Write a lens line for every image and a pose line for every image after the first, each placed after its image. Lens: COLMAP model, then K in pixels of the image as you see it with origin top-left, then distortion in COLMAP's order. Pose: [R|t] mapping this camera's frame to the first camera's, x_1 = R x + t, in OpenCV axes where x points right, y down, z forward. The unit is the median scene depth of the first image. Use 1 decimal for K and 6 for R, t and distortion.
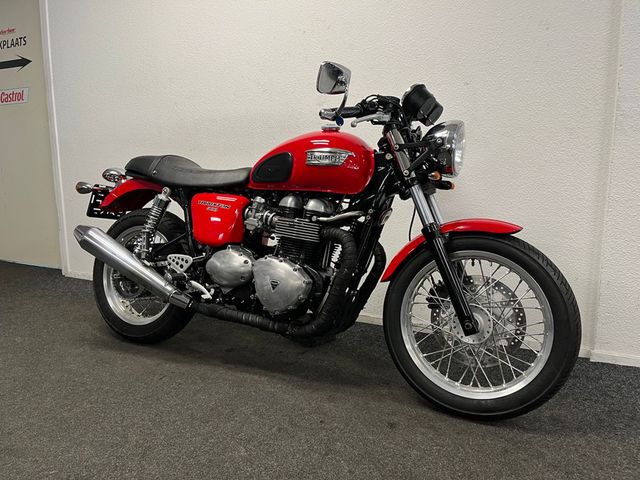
lens RADIAL K [[484.1, 0, 320.0], [0, 484.1, 240.0], [0, 0, 1]] dist [-0.003554, -0.007032]
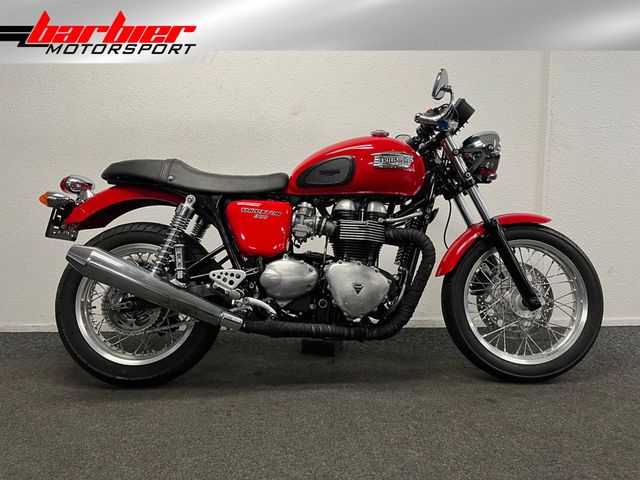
lens RADIAL K [[484.1, 0, 320.0], [0, 484.1, 240.0], [0, 0, 1]] dist [-0.003554, -0.007032]
pose [[0.884091, -0.054862, 0.464083, -0.554953], [0.079790, 0.996224, -0.034231, 0.020702], [-0.460453, 0.067293, 0.885130, 0.146833]]
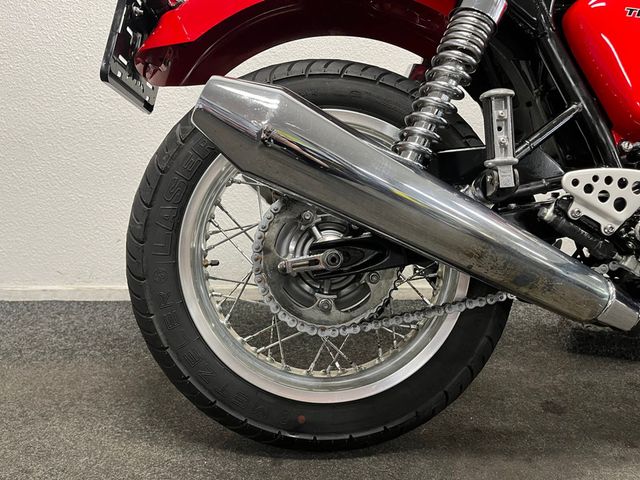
lens RADIAL K [[549.2, 0, 340.2], [0, 549.2, 239.7], [0, 0, 1]] dist [0.003126, 0.001923]
pose [[0.885684, -0.085929, 0.456267, -0.629189], [0.062046, 0.995815, 0.067100, 0.042388], [-0.460123, -0.031120, 0.887309, 0.772364]]
